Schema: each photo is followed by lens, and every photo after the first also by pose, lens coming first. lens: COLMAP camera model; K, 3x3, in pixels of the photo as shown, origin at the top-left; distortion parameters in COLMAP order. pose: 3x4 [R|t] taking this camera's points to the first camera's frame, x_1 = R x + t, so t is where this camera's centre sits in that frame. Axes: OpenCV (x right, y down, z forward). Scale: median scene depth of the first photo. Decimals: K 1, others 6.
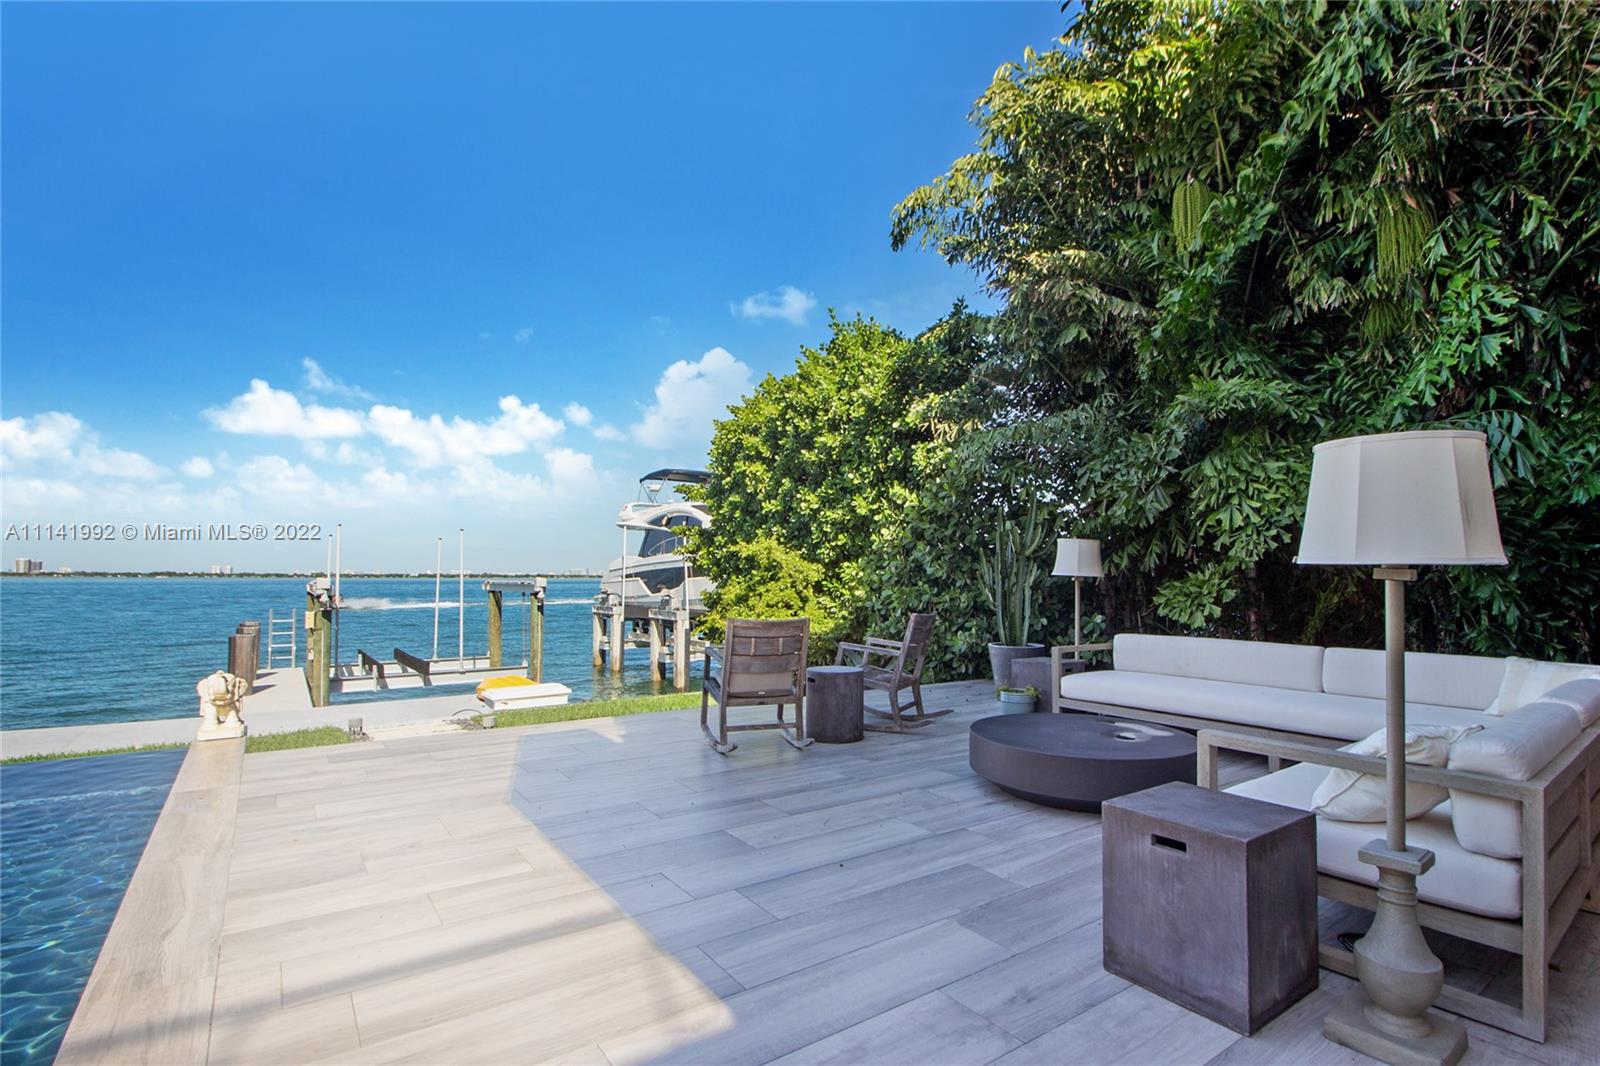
lens RADIAL K [[760.5, 0, 802.7], [0, 760.5, 539.4], [0, 0, 1]] dist [-0.004773, -0.000095]
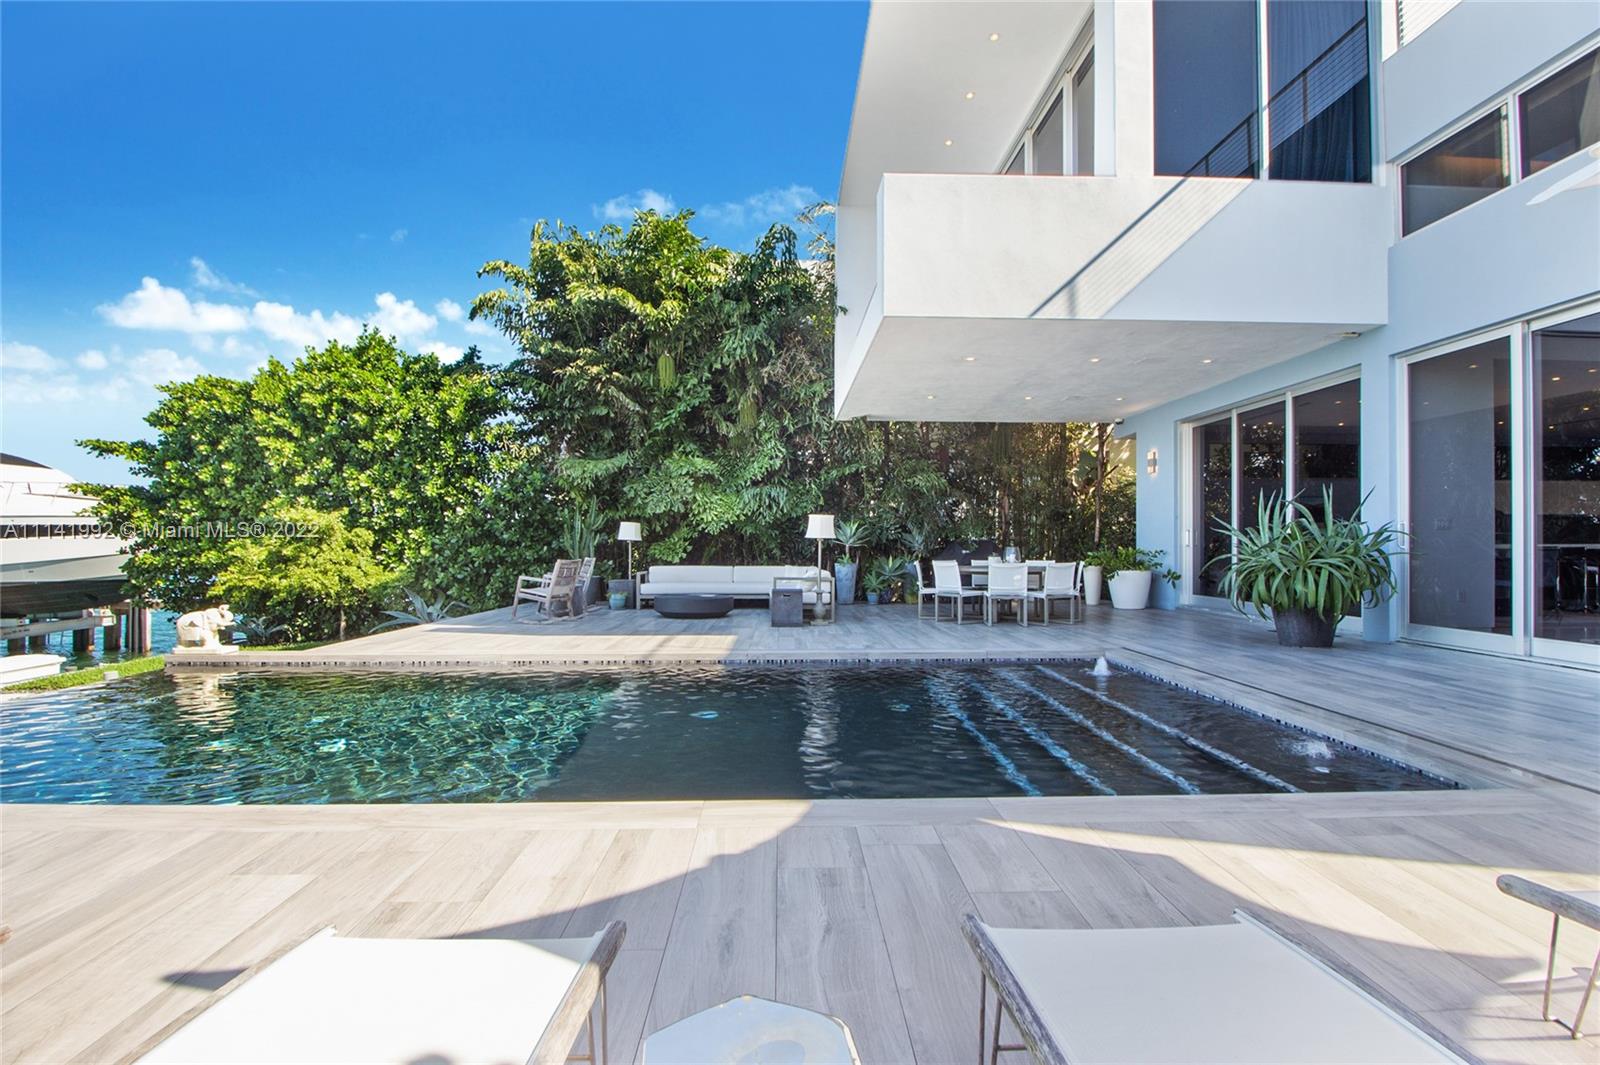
lens RADIAL K [[753.1, 0, 812.3], [0, 753.1, 530.8], [0, 0, 1]] dist [-0.001013, -0.000317]
pose [[0.543569, 0.013629, 0.839254, -0.752066], [-0.042463, 0.999034, 0.011279, -0.014889], [-0.838289, -0.041768, 0.543623, -0.369959]]
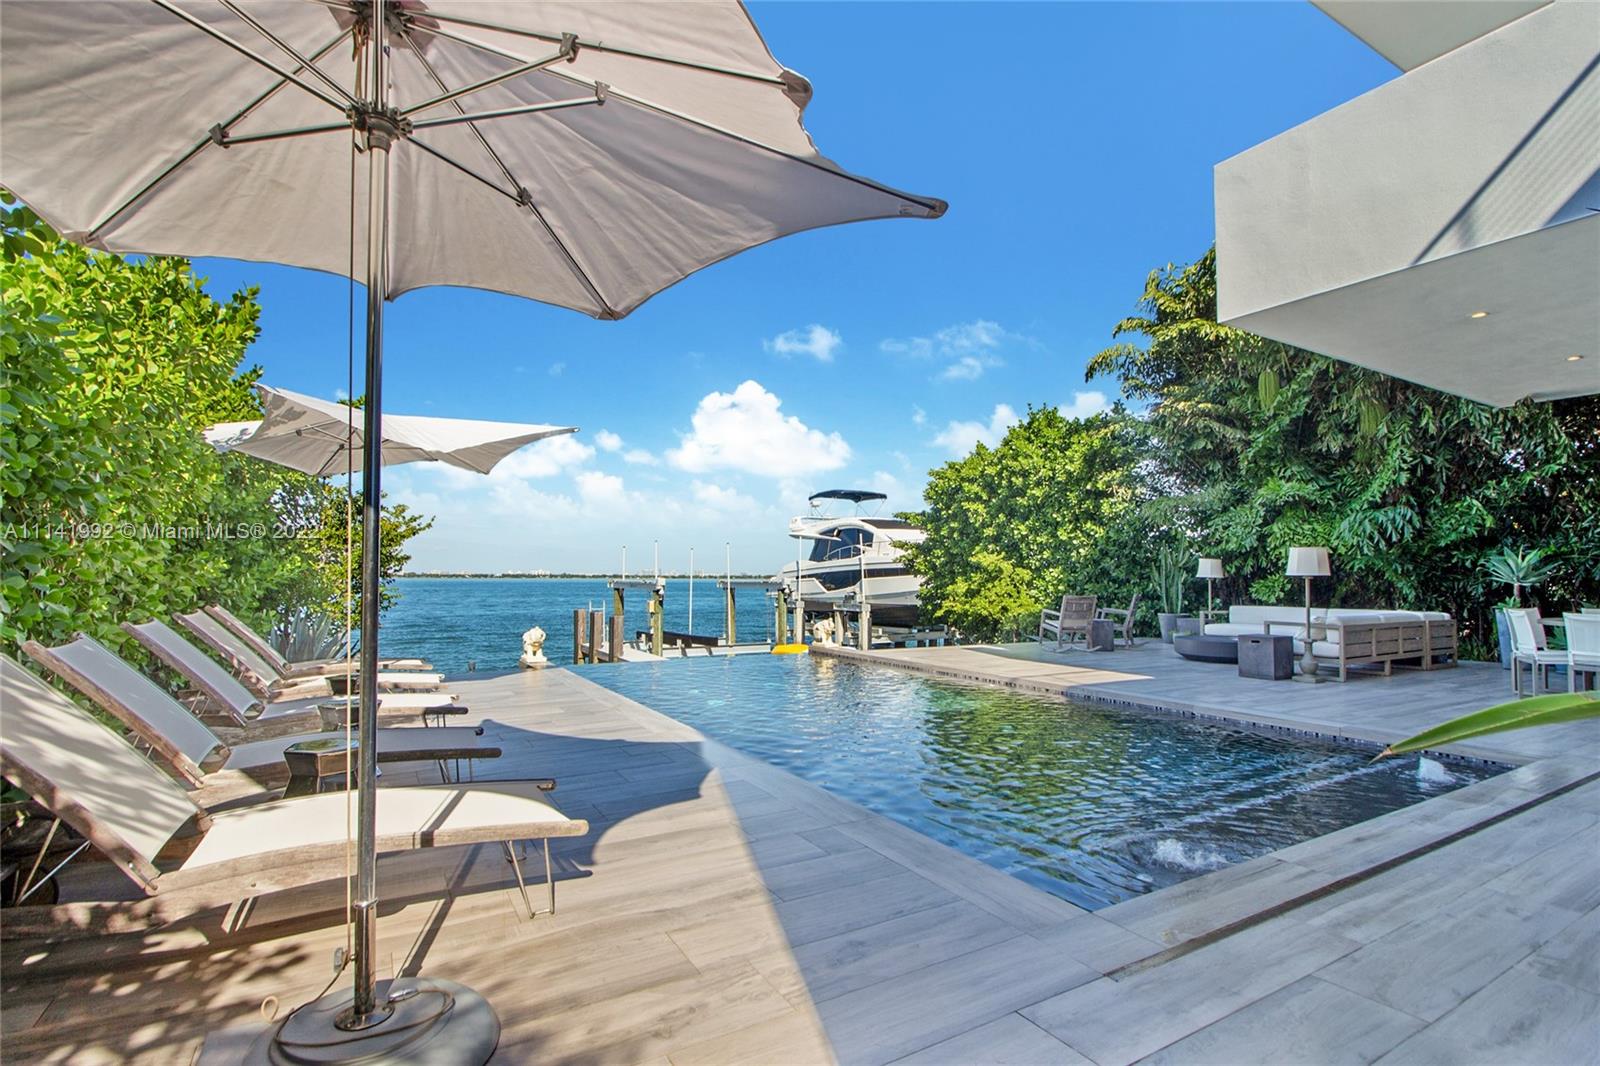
lens RADIAL K [[771.8, 0, 814.4], [0, 771.8, 535.6], [0, 0, 1]] dist [-0.001159, -0.000355]
pose [[0.997016, -0.002975, -0.077135, -0.351369], [0.002564, 0.999982, -0.005430, -0.036229], [0.077150, 0.005216, 0.997006, -0.748254]]
